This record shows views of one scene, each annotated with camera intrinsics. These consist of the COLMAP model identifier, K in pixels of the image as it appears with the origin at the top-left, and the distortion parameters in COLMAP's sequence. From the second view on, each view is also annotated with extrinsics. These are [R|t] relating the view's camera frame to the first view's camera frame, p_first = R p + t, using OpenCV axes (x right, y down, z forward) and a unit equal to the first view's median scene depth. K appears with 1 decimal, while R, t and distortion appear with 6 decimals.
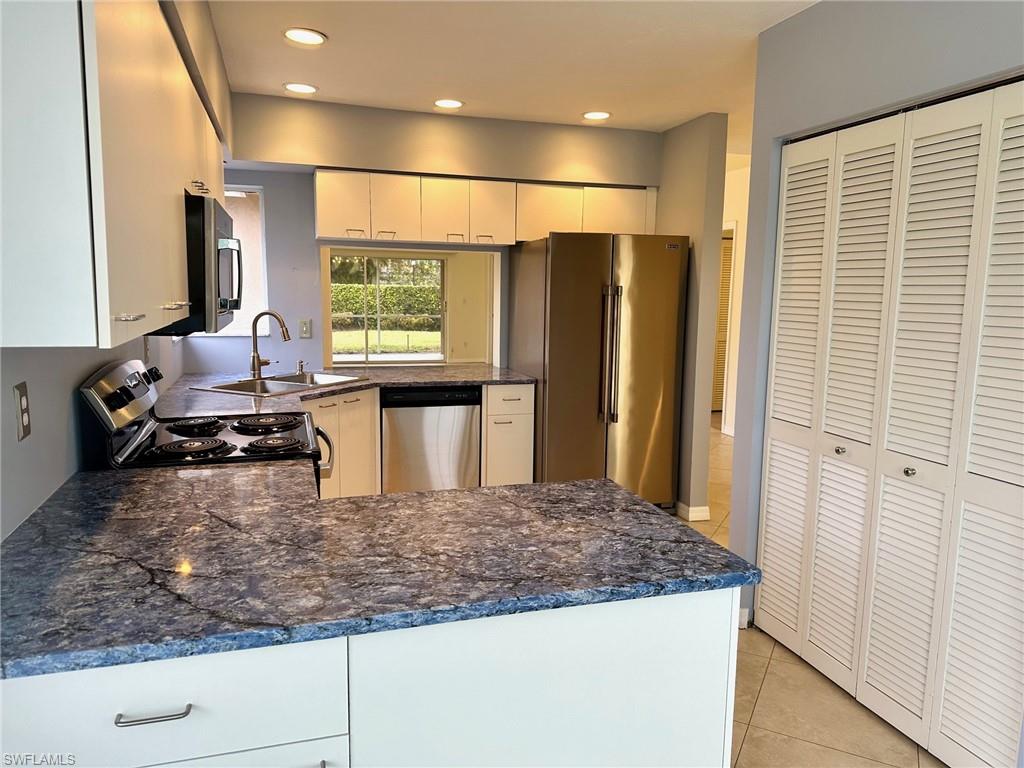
lens RADIAL K [[732.5, 0, 512.0], [0, 732.5, 384.0], [0, 0, 1]] dist [-0.003837, -0.002362]
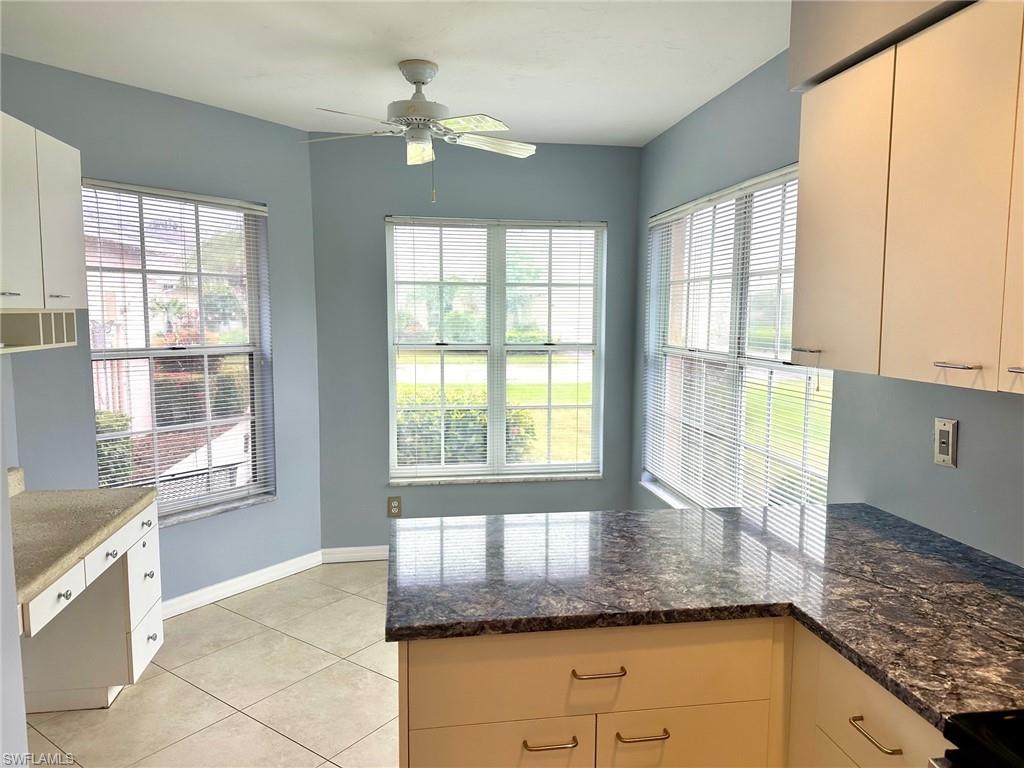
lens RADIAL K [[732.5, 0, 512.0], [0, 732.5, 384.0], [0, 0, 1]] dist [-0.003837, -0.002362]
pose [[-0.989367, -0.039698, 0.139916, -0.069774], [-0.005807, 0.972042, 0.234736, -0.274683], [-0.145323, 0.231427, -0.961937, 1.862642]]
